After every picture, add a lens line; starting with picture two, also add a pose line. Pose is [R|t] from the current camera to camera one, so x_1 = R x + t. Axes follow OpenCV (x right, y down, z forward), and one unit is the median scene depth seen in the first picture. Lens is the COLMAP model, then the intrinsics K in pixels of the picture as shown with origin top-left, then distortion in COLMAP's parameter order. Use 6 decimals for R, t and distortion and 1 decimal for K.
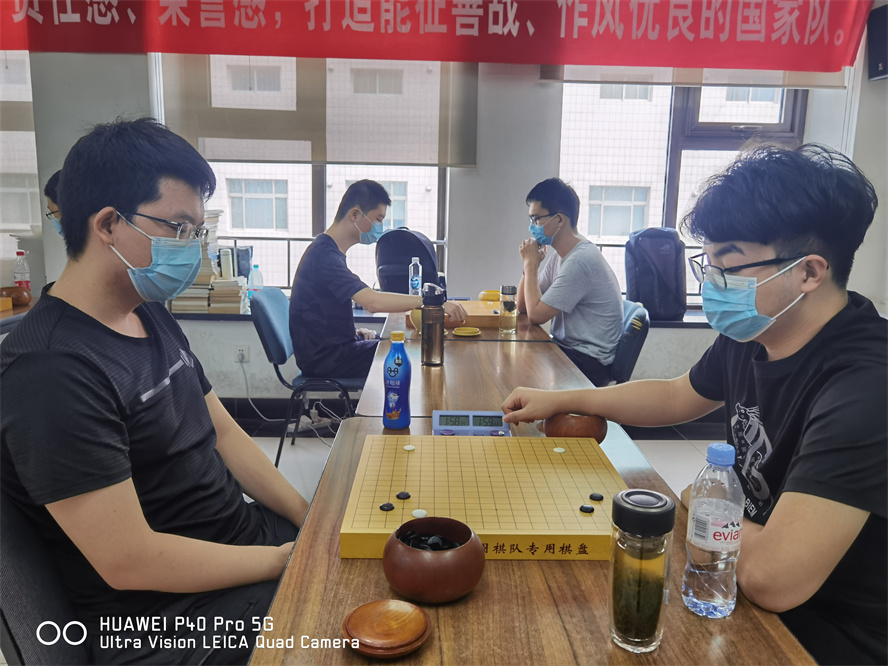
lens RADIAL K [[715.6, 0, 447.2], [0, 715.6, 328.0], [0, 0, 1]] dist [0.051316, -0.056947]
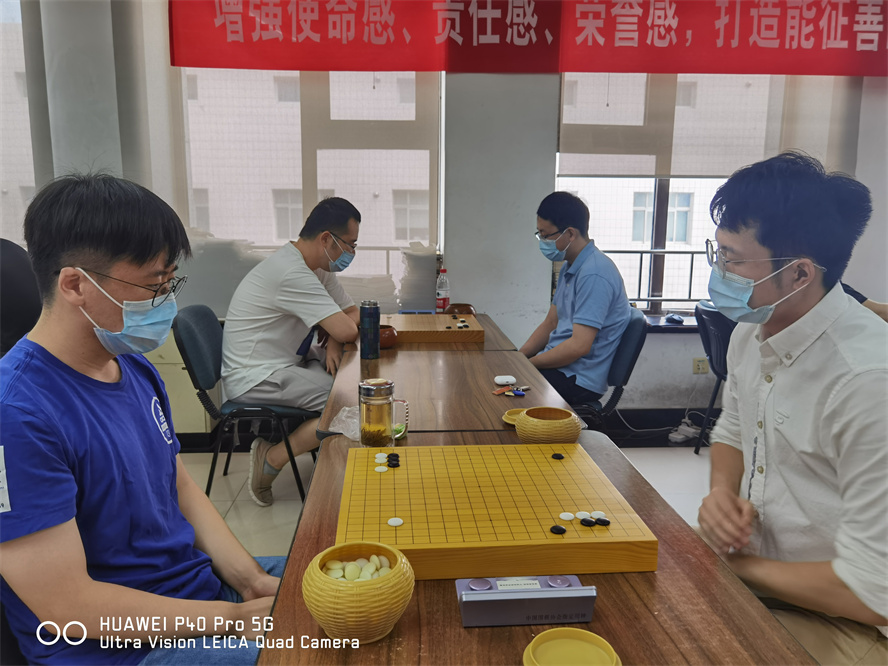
lens RADIAL K [[715.6, 0, 441.5], [0, 715.6, 330.4], [0, 0, 1]] dist [0.051316, -0.056947]
pose [[0.999727, -0.014824, 0.018054, -0.602264], [0.014945, 0.999867, -0.006556, -0.011921], [-0.017954, 0.006824, 0.999816, -0.012033]]
